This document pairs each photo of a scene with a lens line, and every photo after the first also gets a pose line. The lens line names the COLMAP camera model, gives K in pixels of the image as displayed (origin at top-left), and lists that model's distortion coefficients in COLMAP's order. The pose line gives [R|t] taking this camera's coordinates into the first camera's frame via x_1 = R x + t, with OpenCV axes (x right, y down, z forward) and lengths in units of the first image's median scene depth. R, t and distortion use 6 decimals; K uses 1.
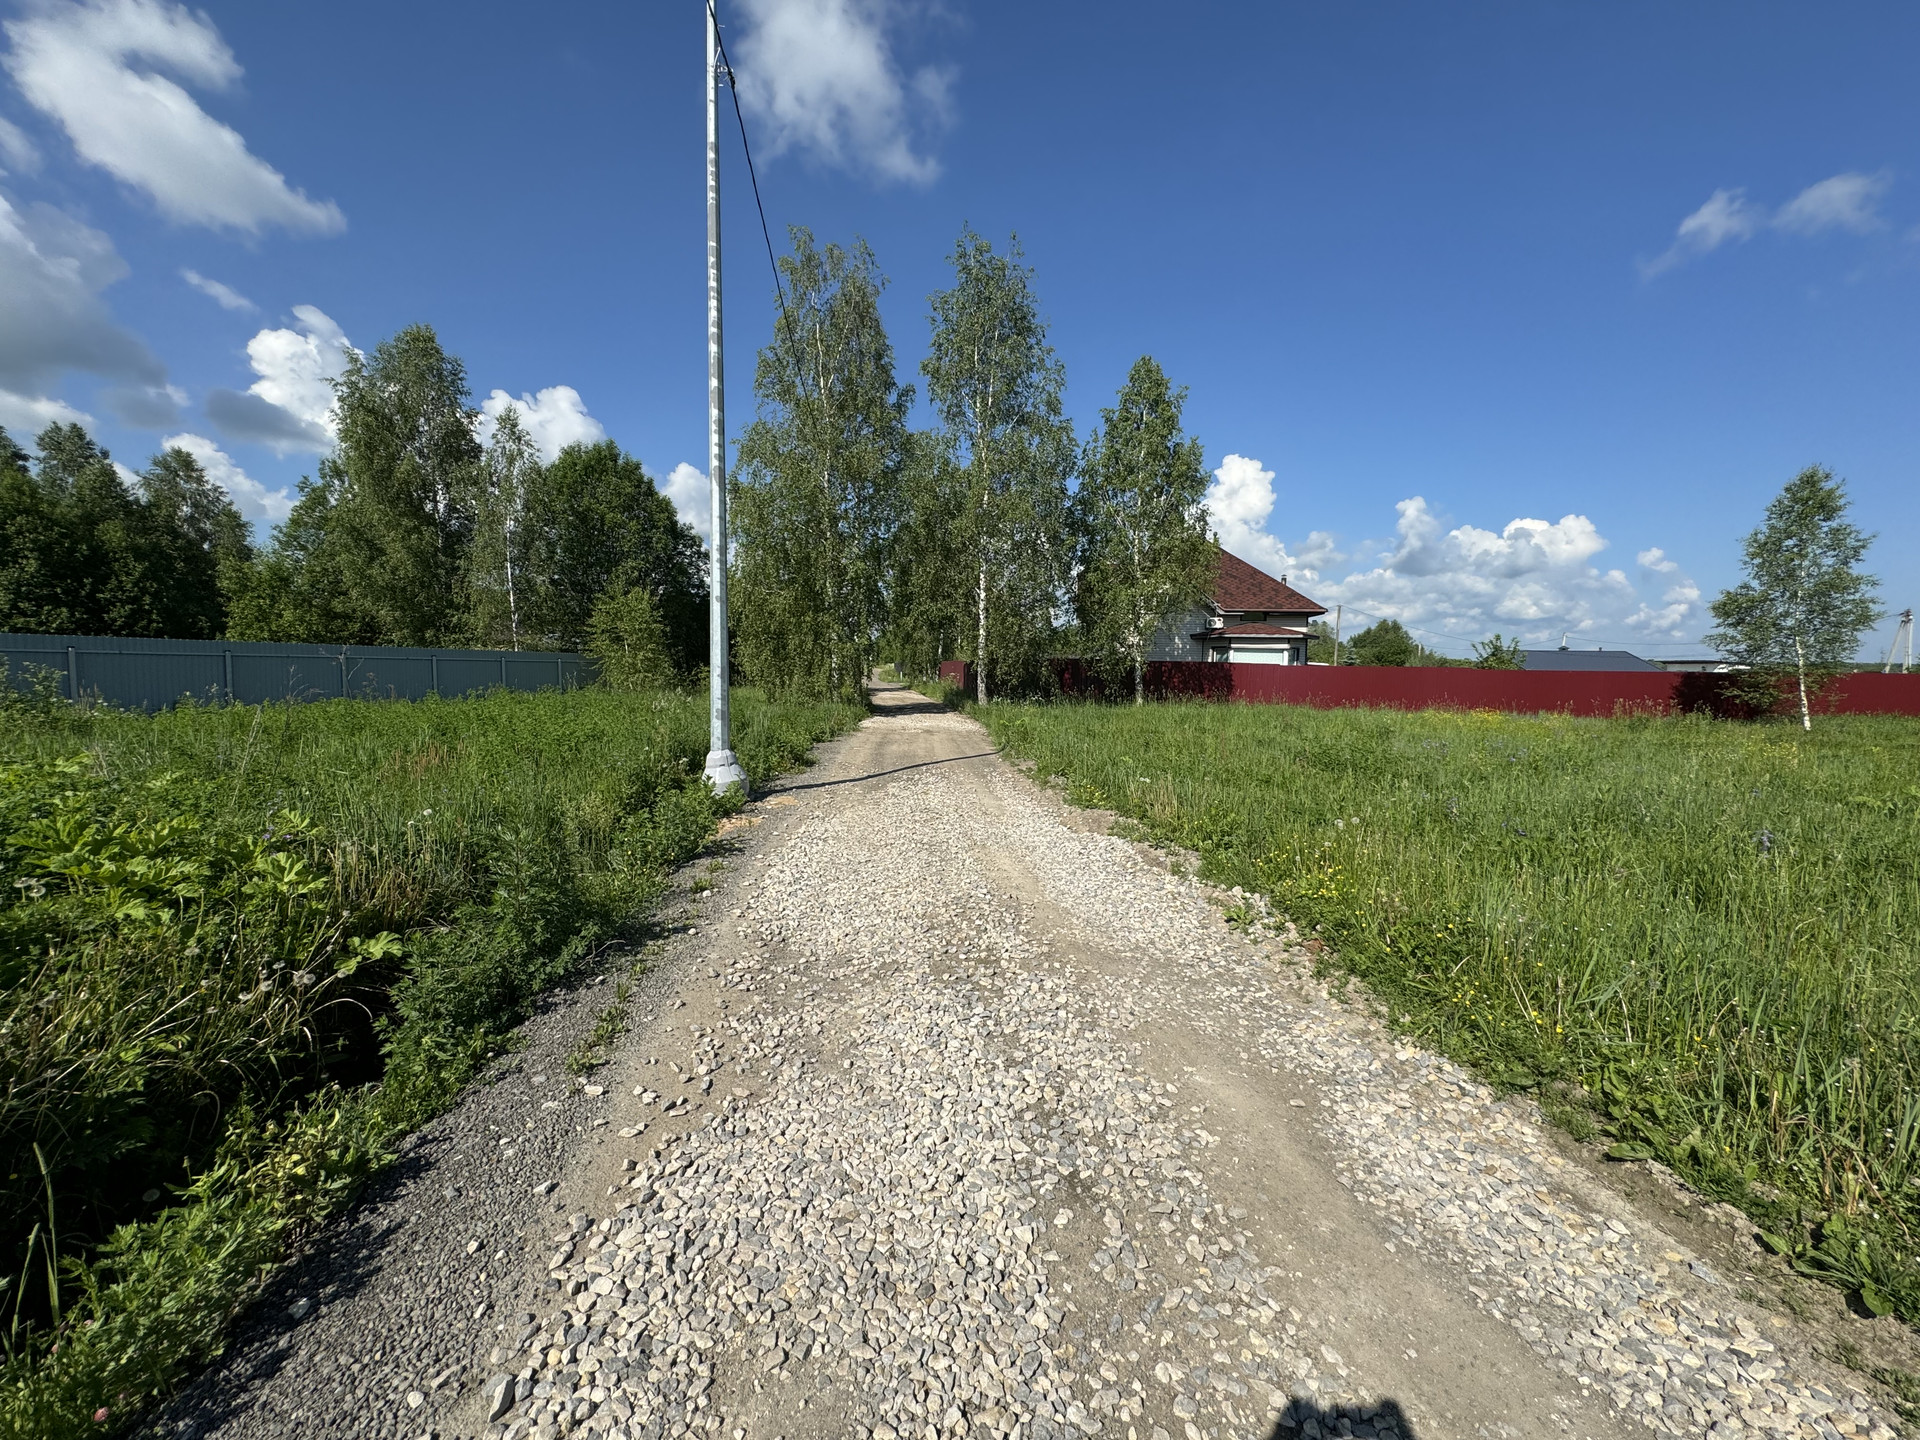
lens RADIAL K [[767.9, 0, 959.8], [0, 767.9, 717.8], [0, 0, 1]] dist [-0.003538, 0.000990]
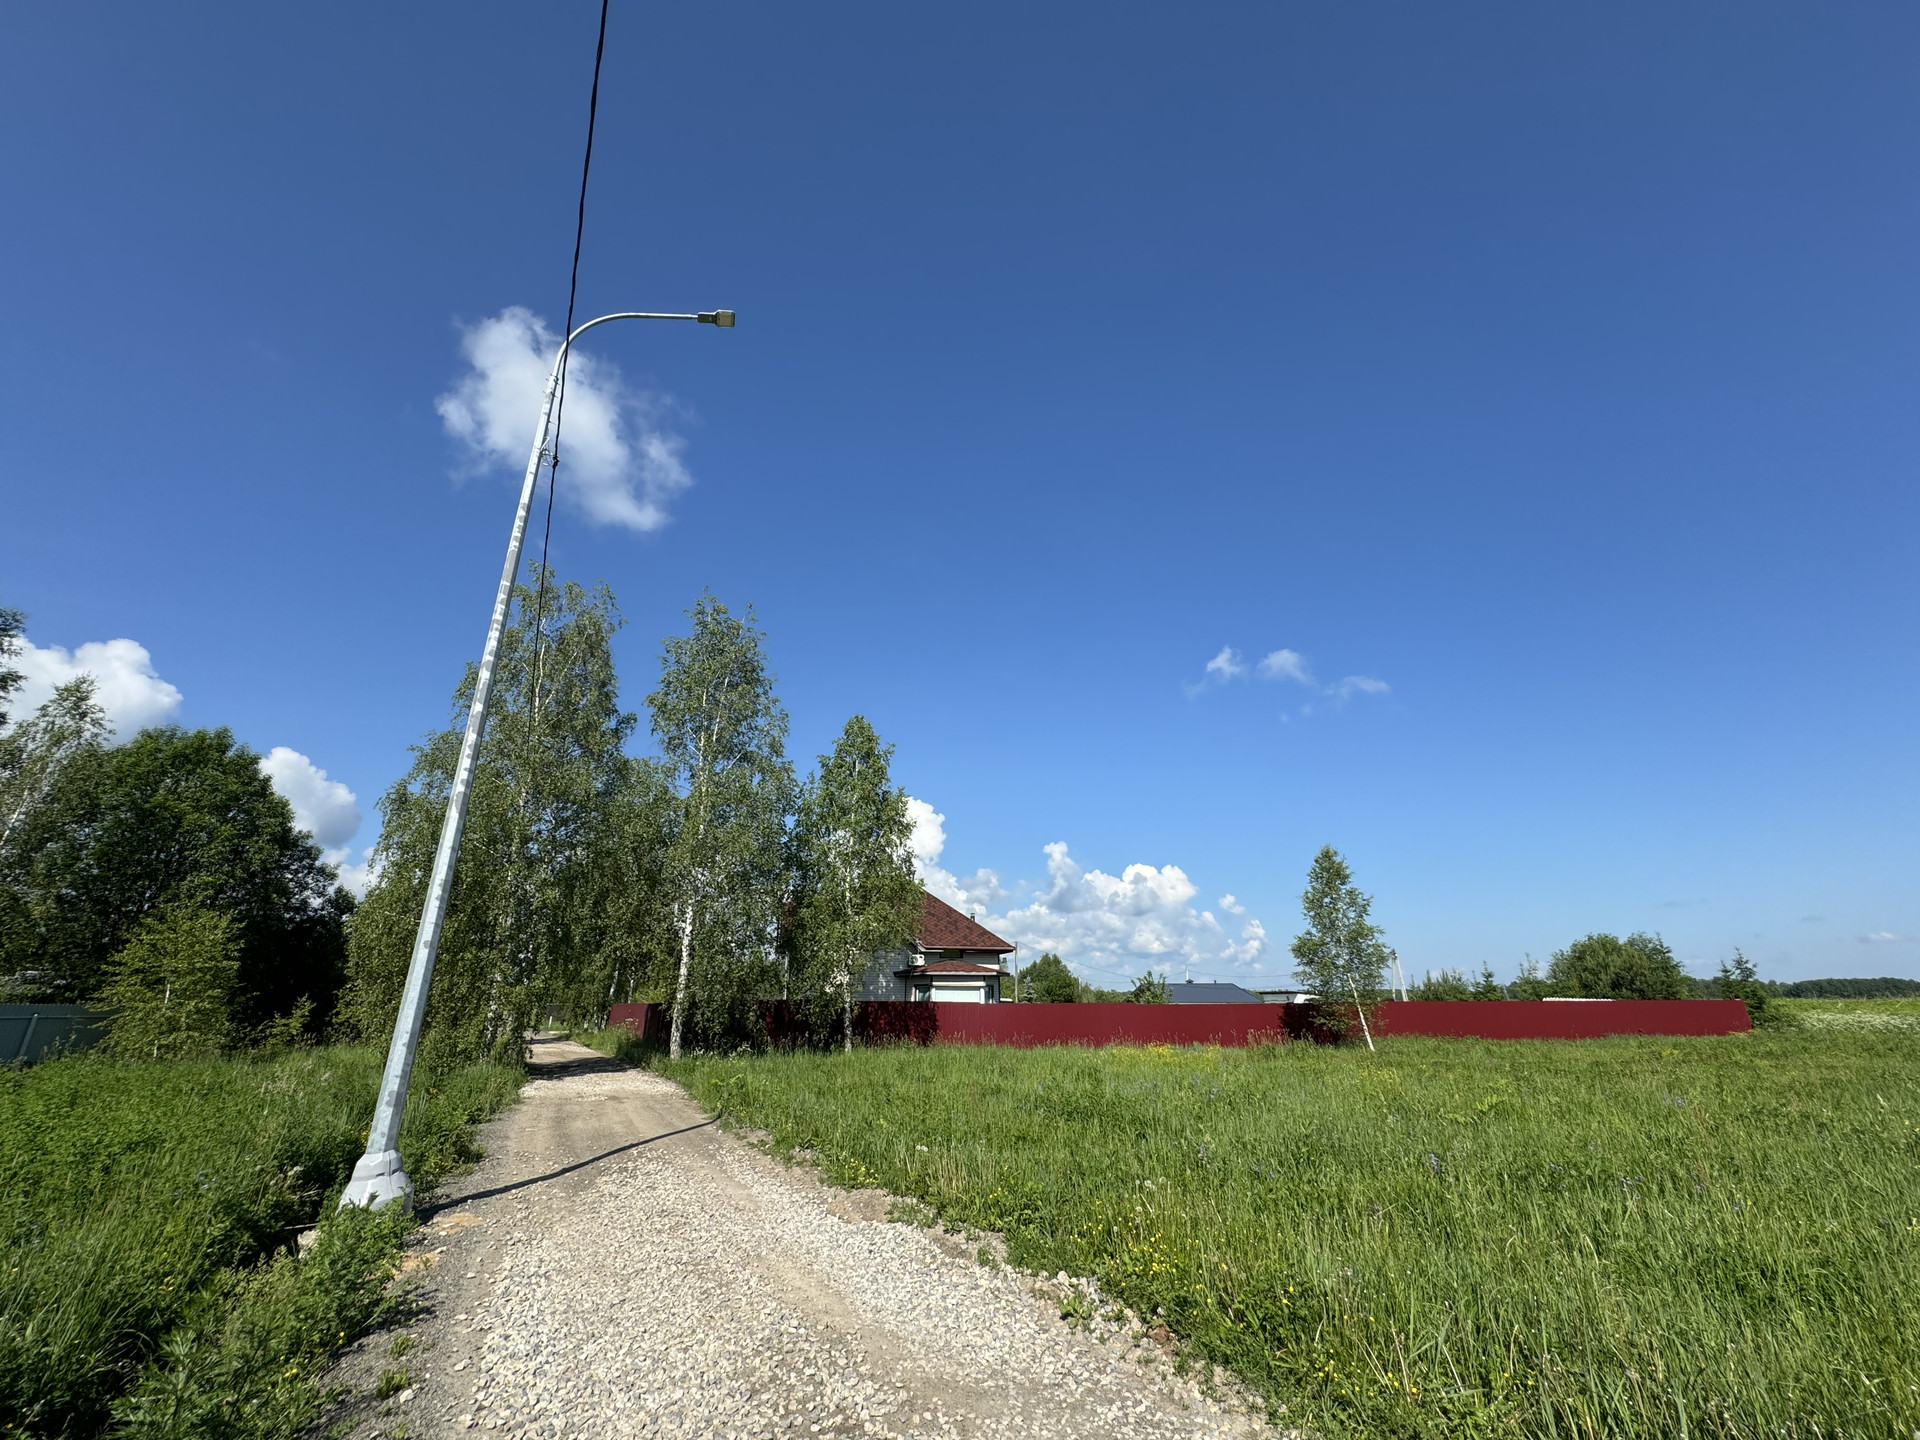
lens RADIAL K [[767.9, 0, 959.8], [0, 767.9, 717.8], [0, 0, 1]] dist [-0.003538, 0.000990]
pose [[0.921698, 0.118471, 0.369373, -0.041623], [0.043437, 0.914711, -0.401768, -0.007403], [-0.385468, 0.386353, 0.837941, -0.004561]]
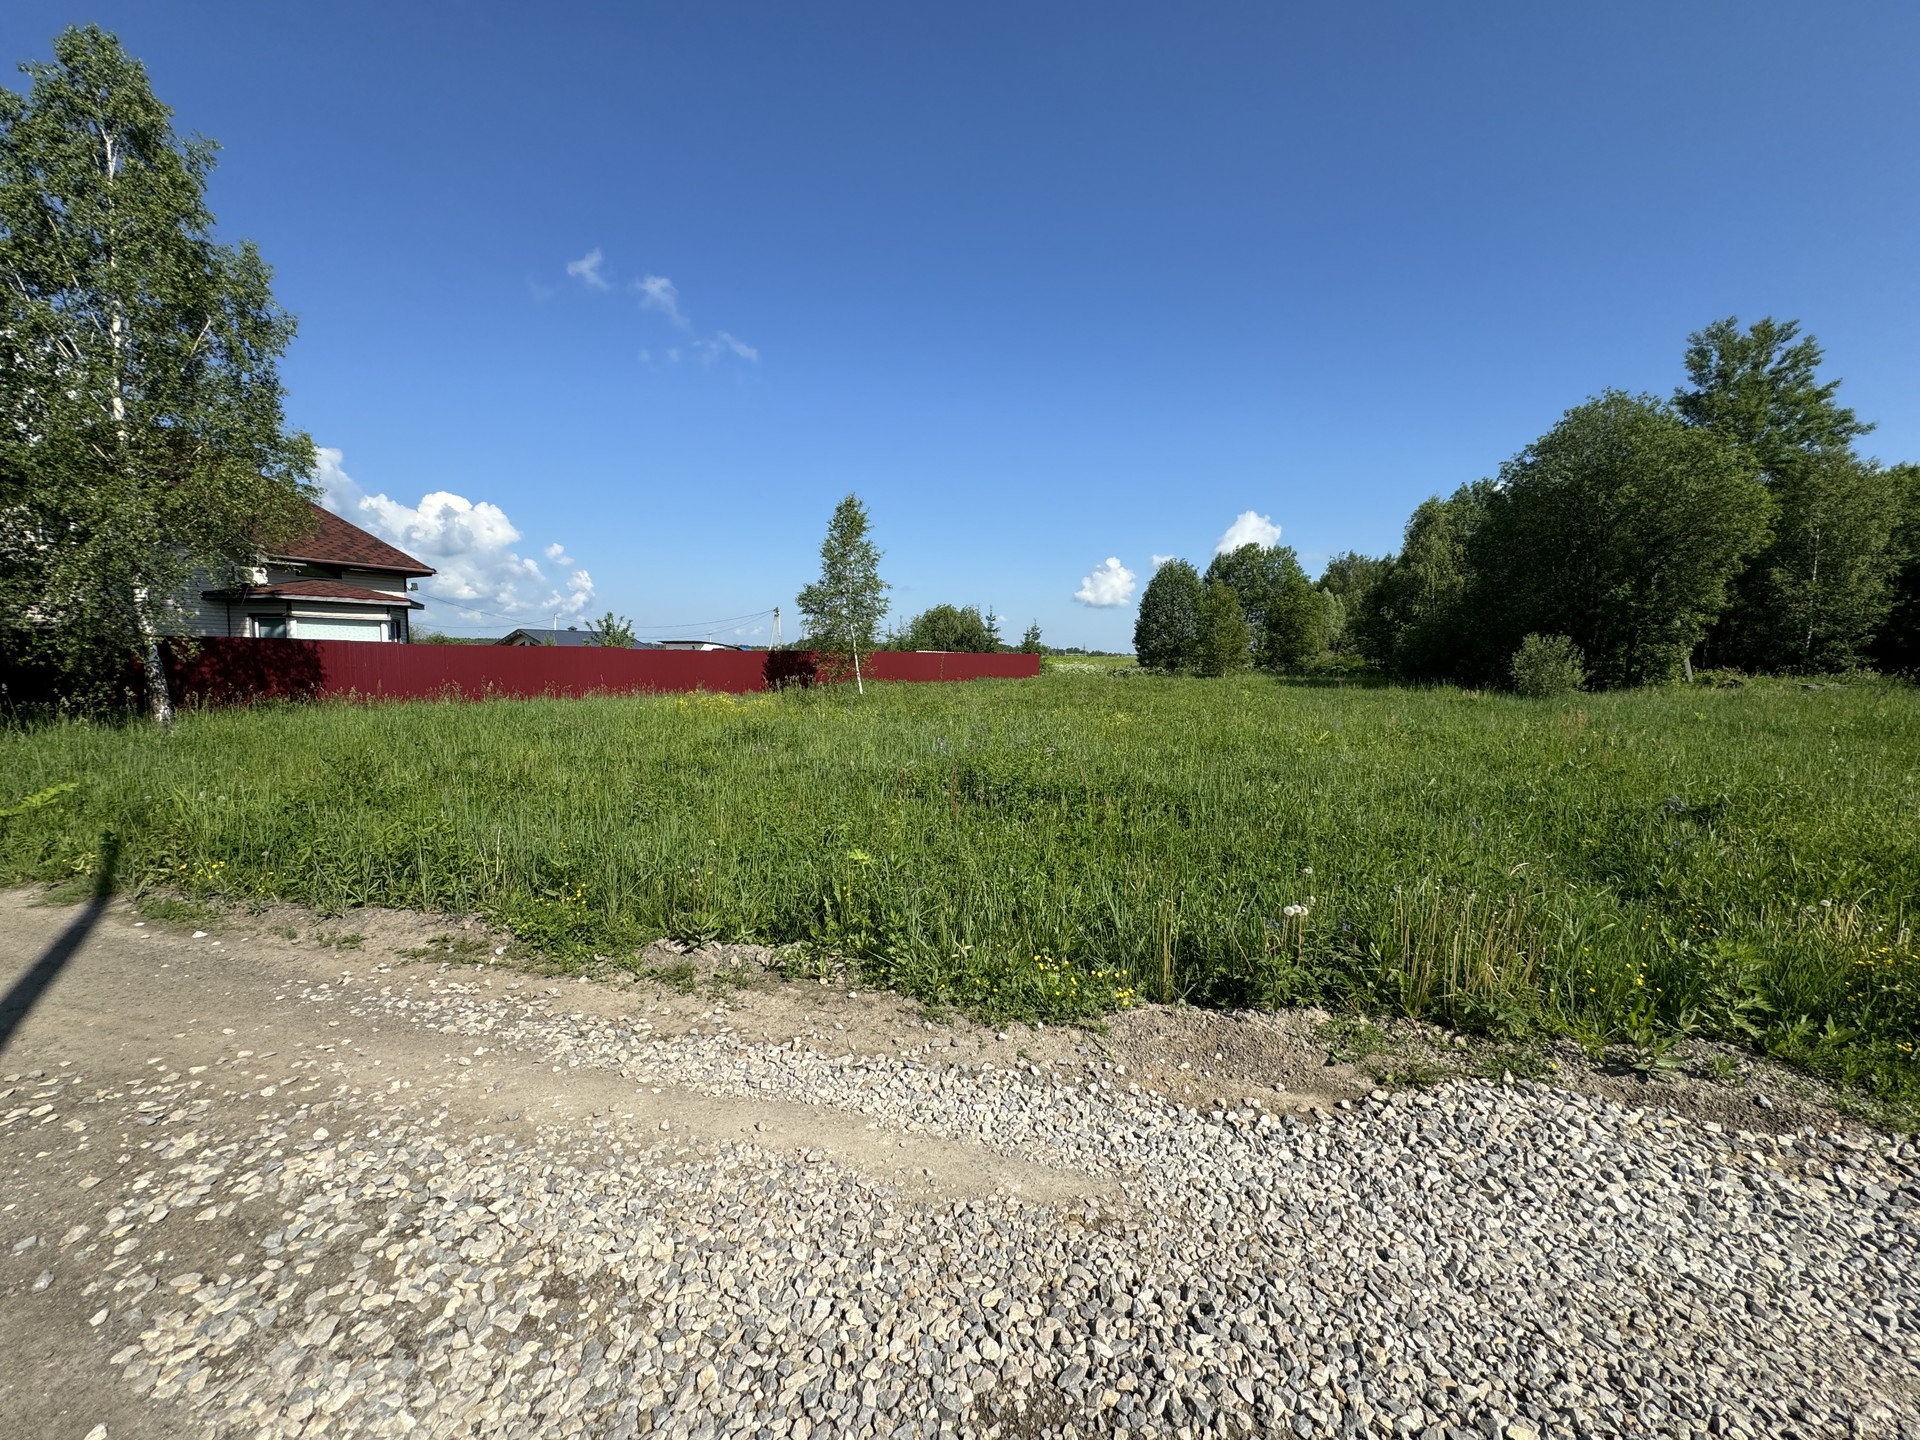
lens RADIAL K [[773.8, 0, 959.0], [0, 773.8, 728.8], [0, 0, 1]] dist [-0.002083, 0.000802]
pose [[0.346646, -0.098296, 0.932831, -0.089480], [0.060179, 0.994776, 0.082460, -0.022329], [-0.936064, 0.027552, 0.350751, 0.328799]]
